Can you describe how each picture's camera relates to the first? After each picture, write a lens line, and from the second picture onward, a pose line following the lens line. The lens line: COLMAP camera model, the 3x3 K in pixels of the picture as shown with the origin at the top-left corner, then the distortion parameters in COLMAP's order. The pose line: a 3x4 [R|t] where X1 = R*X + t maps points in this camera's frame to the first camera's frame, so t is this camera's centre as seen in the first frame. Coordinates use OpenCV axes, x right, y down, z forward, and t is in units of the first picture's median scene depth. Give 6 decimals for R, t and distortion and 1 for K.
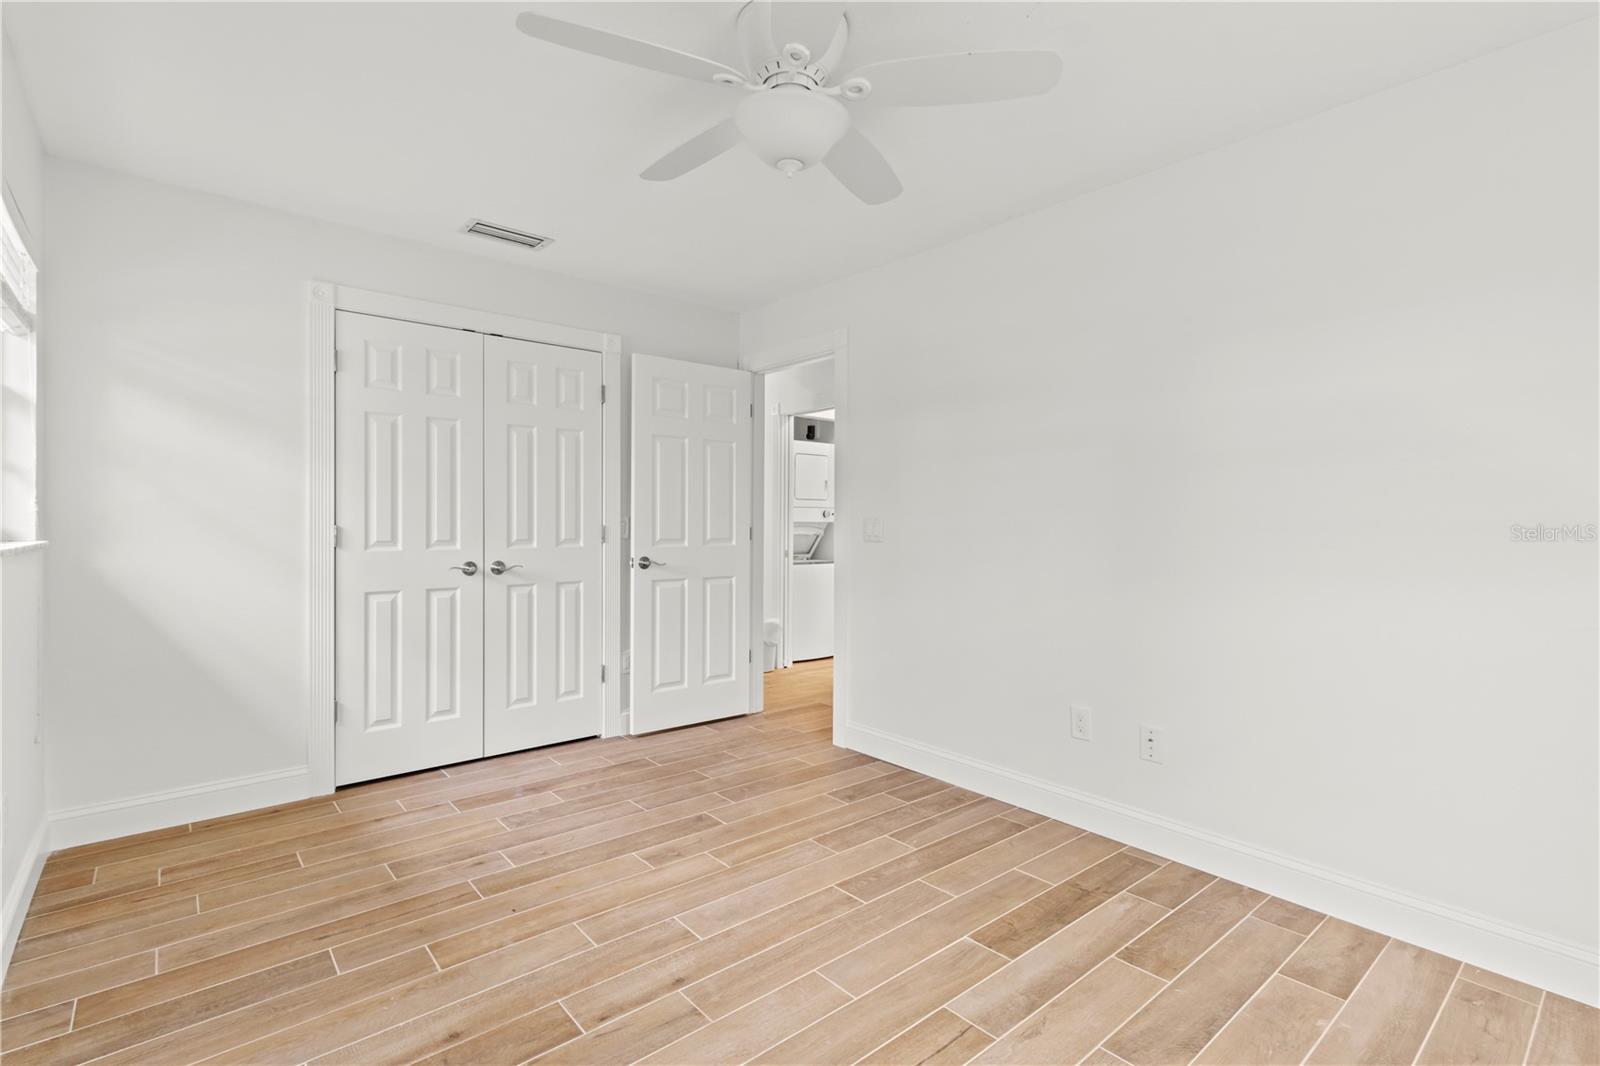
lens RADIAL K [[751.2, 0, 791.6], [0, 751.2, 538.4], [0, 0, 1]] dist [0.003562, 0.000432]
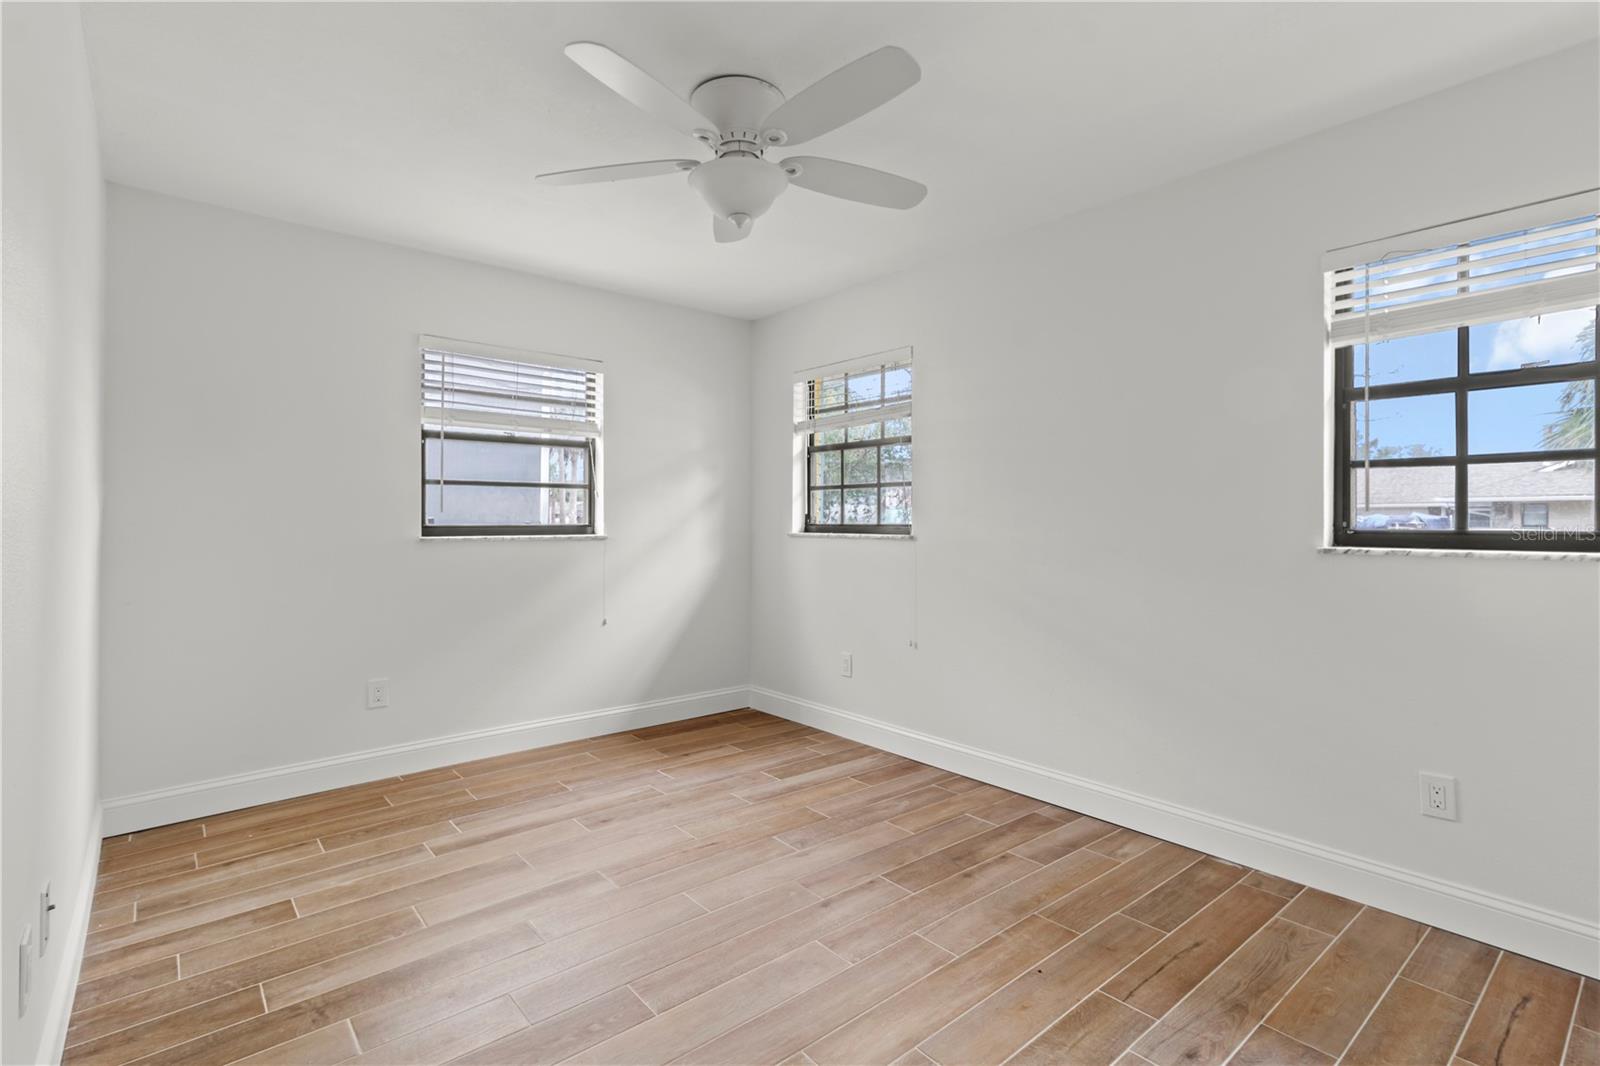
lens RADIAL K [[751.2, 0, 791.6], [0, 751.2, 538.4], [0, 0, 1]] dist [0.003562, 0.000432]
pose [[-0.999928, -0.010076, 0.006479, -0.090682], [-0.009789, 0.999034, 0.042845, -0.042957], [-0.006905, 0.042778, -0.999061, 2.012658]]
